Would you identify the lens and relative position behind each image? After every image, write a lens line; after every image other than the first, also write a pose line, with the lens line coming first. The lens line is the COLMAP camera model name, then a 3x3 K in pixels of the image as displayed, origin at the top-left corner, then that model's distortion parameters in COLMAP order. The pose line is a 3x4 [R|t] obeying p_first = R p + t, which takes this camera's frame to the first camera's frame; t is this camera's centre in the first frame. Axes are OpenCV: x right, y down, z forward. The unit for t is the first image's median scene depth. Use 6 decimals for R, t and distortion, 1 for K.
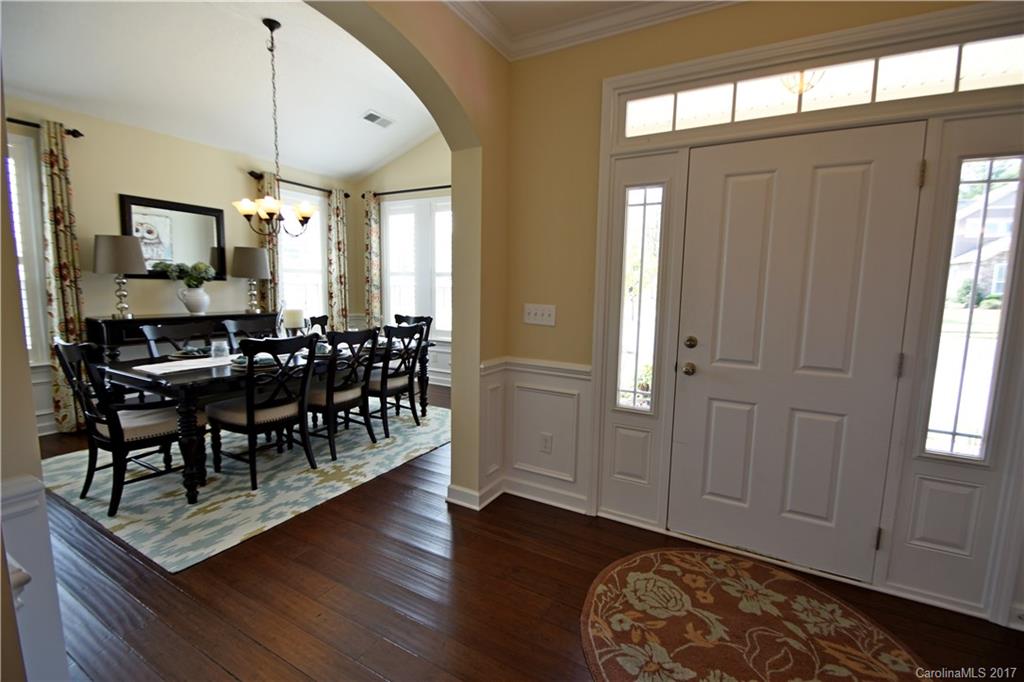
lens RADIAL K [[452.8, 0, 516.4], [0, 452.8, 339.4], [0, 0, 1]] dist [0.024087, -0.021042]
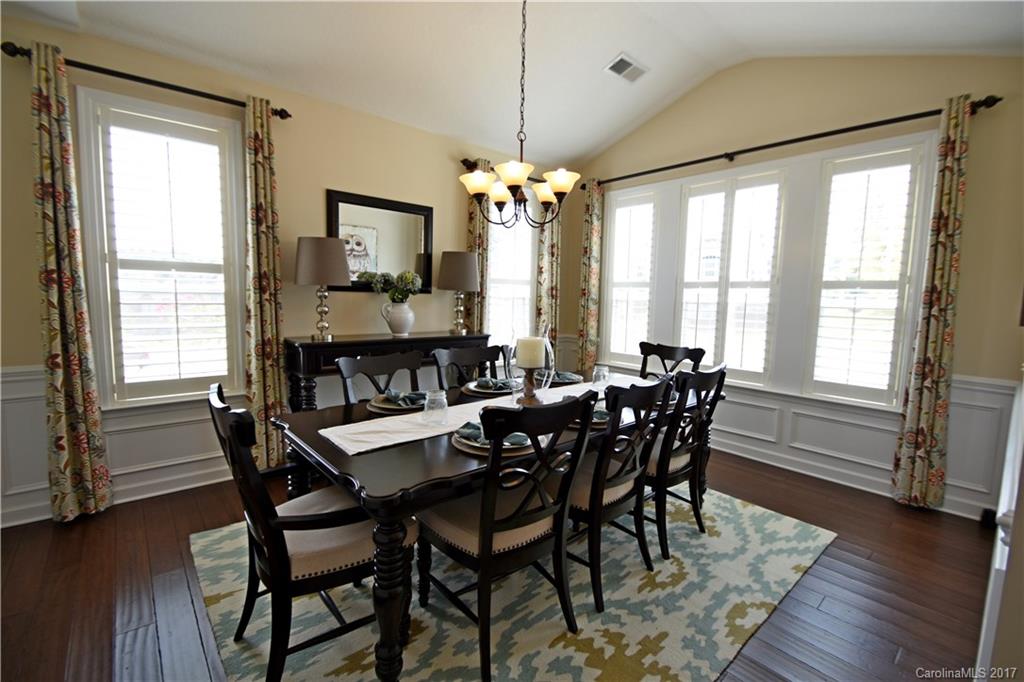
lens RADIAL K [[452.8, 0, 516.4], [0, 452.8, 339.4], [0, 0, 1]] dist [0.024087, -0.021042]
pose [[0.942379, 0.035008, -0.332711, -0.287268], [-0.043701, 0.998870, -0.018679, -0.050459], [0.331681, 0.032143, 0.942844, 0.374900]]
